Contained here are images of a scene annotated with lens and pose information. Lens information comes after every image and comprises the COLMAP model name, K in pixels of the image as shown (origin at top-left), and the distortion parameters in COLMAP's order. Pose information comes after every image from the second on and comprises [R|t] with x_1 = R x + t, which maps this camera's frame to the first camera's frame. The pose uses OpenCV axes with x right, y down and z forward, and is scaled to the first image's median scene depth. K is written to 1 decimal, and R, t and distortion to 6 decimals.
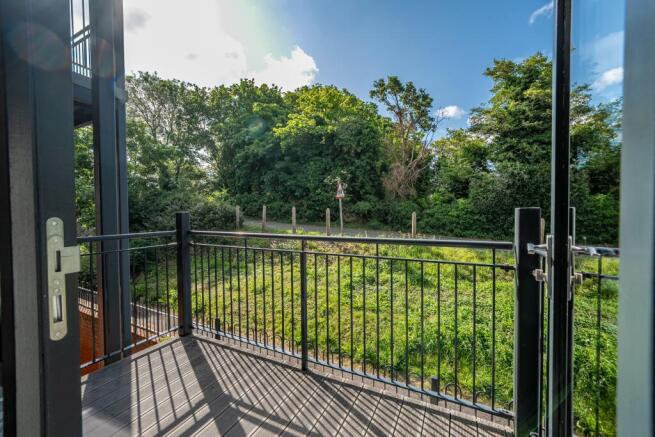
lens RADIAL K [[263.6, 0, 327.5], [0, 263.6, 218.5], [0, 0, 1]] dist [0.002222, 0.000099]
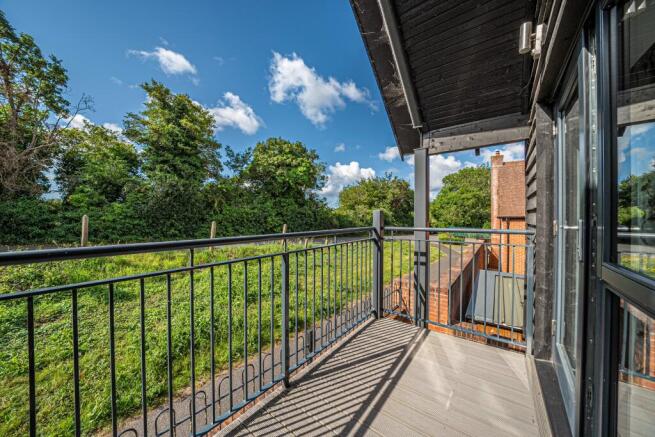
lens RADIAL K [[226.9, 0, 324.3], [0, 226.9, 217.4], [0, 0, 1]] dist [-0.016733, 0.000028]
pose [[0.194137, 0.004764, 0.980963, -0.137392], [0.022448, 0.999705, -0.009297, 0.003076], [-0.980717, 0.023826, 0.193973, 0.123990]]
